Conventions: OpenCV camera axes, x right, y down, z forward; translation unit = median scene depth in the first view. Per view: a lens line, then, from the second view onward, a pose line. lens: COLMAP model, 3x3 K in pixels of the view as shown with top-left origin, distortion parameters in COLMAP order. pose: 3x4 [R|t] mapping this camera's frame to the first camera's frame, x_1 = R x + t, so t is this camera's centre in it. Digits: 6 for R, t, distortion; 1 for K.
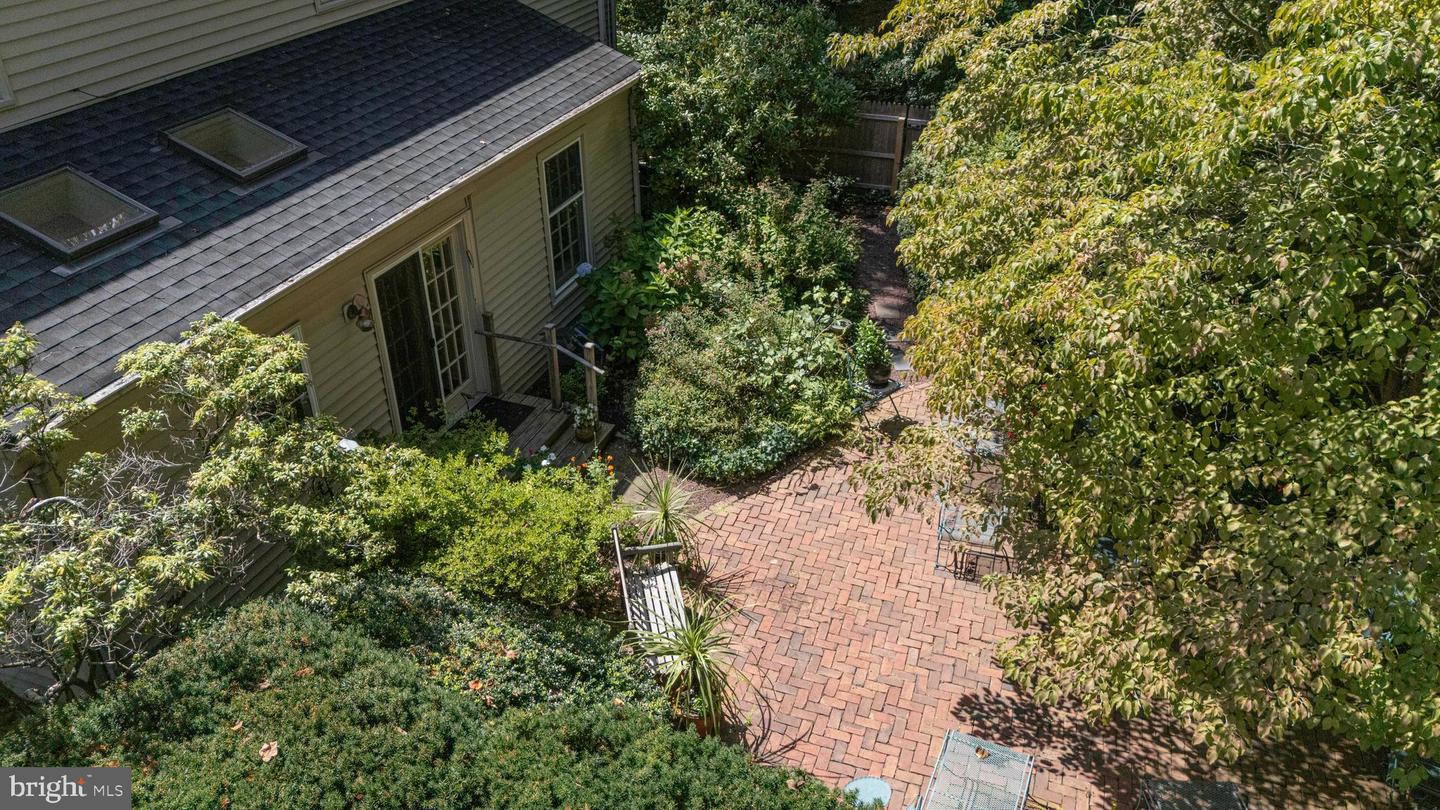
lens RADIAL K [[1060.4, 0, 720.0], [0, 1060.4, 405.0], [0, 0, 1]] dist [0.145513, -0.186174]
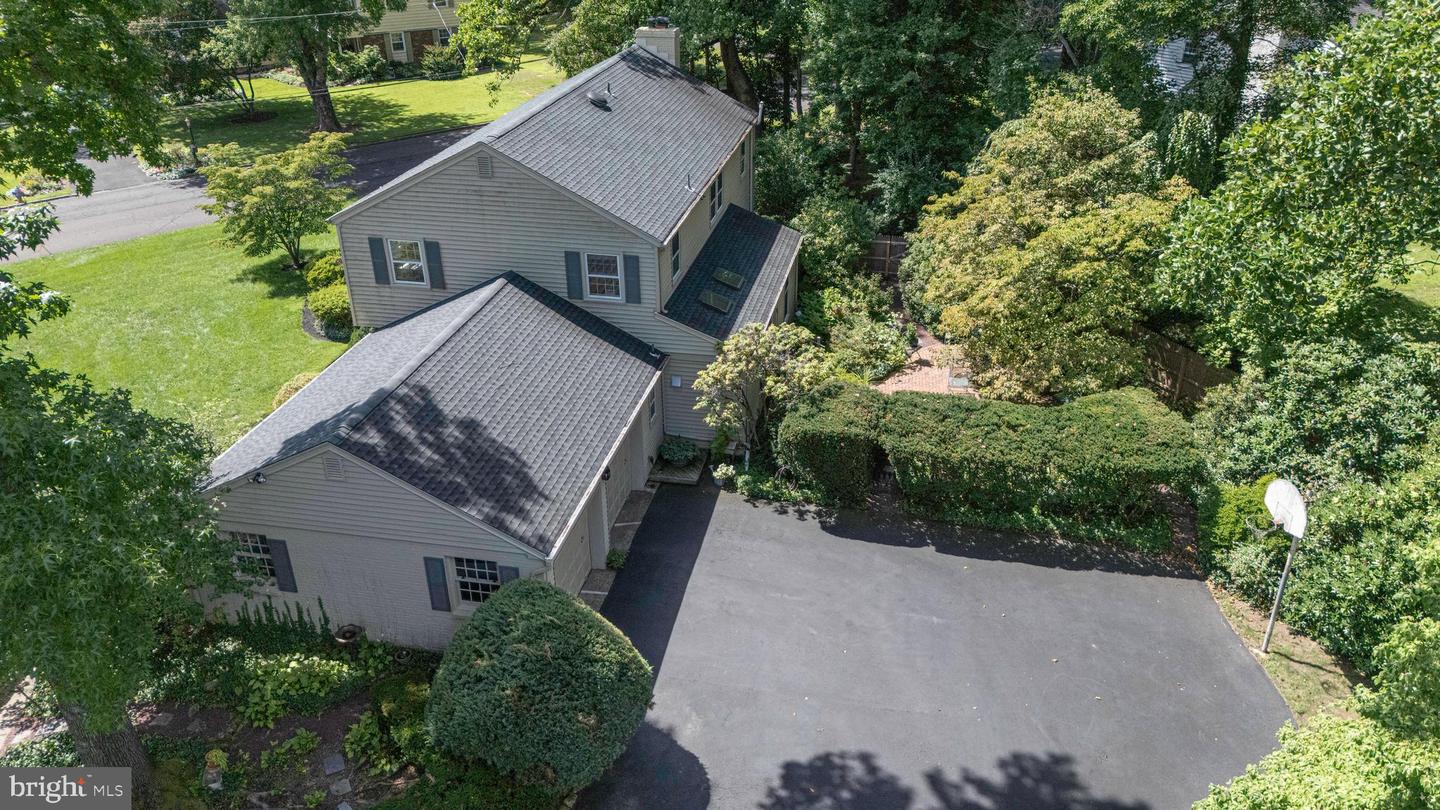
lens RADIAL K [[1060.4, 0, 720.0], [0, 1060.4, 405.0], [0, 0, 1]] dist [0.145513, -0.186174]
pose [[0.988432, -0.077592, 0.130317, -0.782066], [0.085900, 0.994532, -0.059383, 0.274304], [-0.124997, 0.069891, 0.989692, -1.805021]]
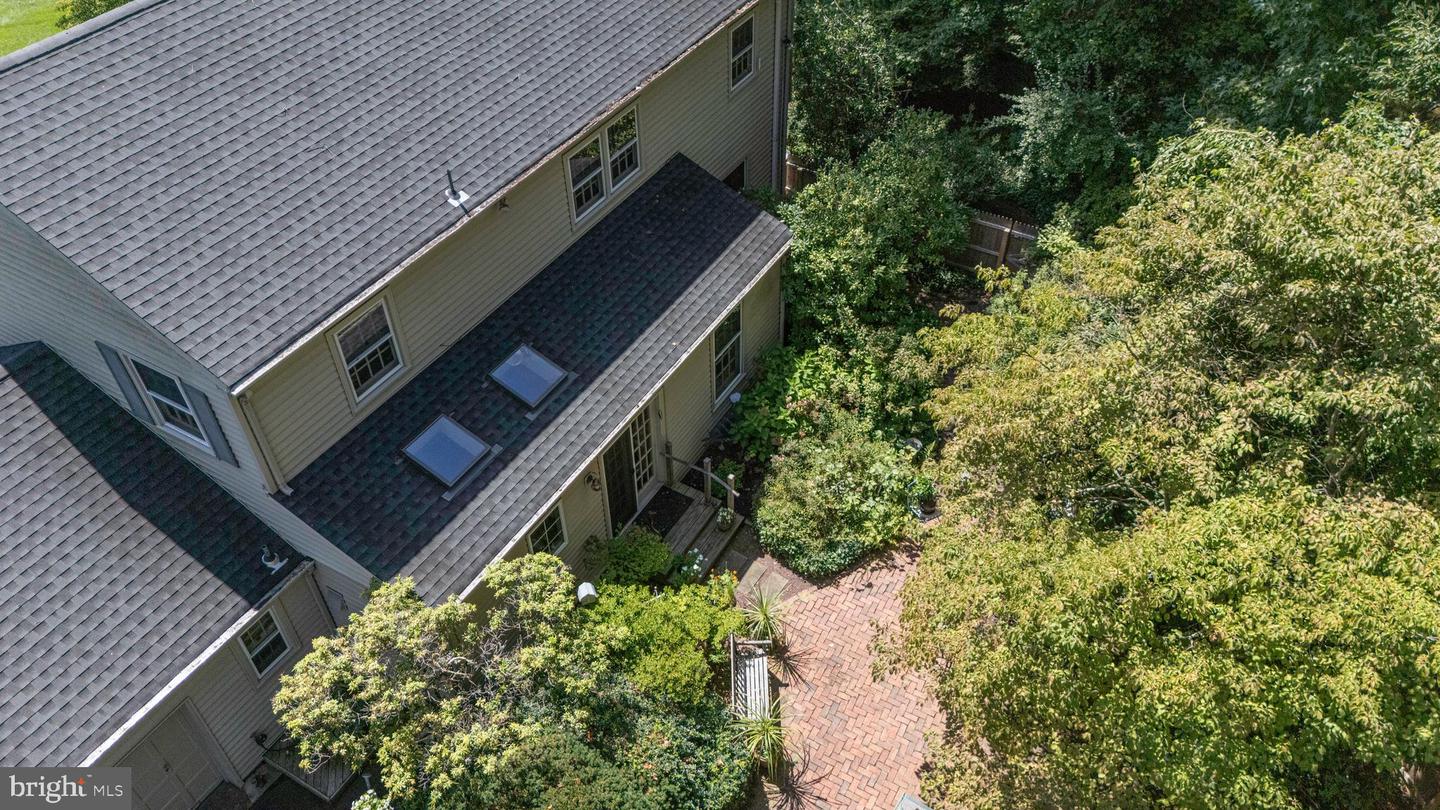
lens RADIAL K [[1054.0, 0, 720.0], [0, 1054.0, 405.0], [0, 0, 1]] dist [0.079691, -0.085234]
pose [[0.983376, 0.115234, -0.140334, 0.061877], [-0.082689, 0.972235, 0.218908, -0.490445], [0.161663, -0.203665, 0.965601, -0.443880]]
